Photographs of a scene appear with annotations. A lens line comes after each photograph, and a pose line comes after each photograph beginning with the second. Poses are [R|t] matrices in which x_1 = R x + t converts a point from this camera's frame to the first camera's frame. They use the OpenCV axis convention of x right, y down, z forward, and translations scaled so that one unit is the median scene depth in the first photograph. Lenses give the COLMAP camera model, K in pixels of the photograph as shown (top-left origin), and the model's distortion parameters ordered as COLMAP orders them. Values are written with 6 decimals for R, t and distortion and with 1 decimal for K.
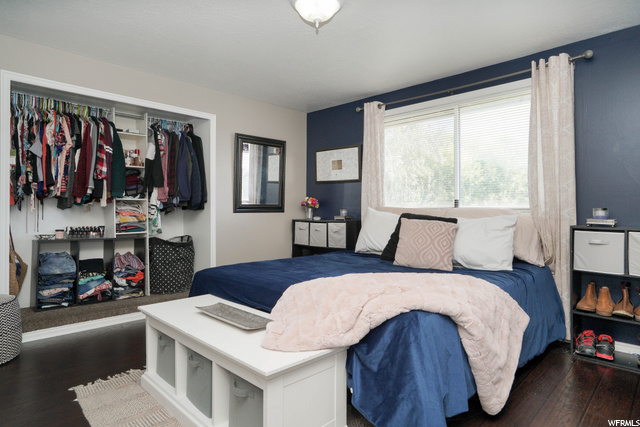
lens RADIAL K [[366.9, 0, 320.0], [0, 366.9, 213.5], [0, 0, 1]] dist [-0.003139, -0.000658]
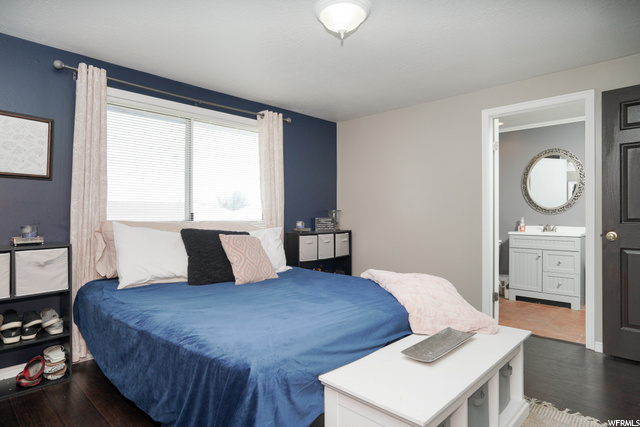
lens RADIAL K [[366.9, 0, 320.0], [0, 366.9, 213.5], [0, 0, 1]] dist [-0.003139, -0.000658]
pose [[-0.004374, 0.021039, 0.999769, -0.614712], [0.033932, 0.999206, -0.020879, -0.004204], [-0.999415, 0.033833, -0.005084, 0.681665]]
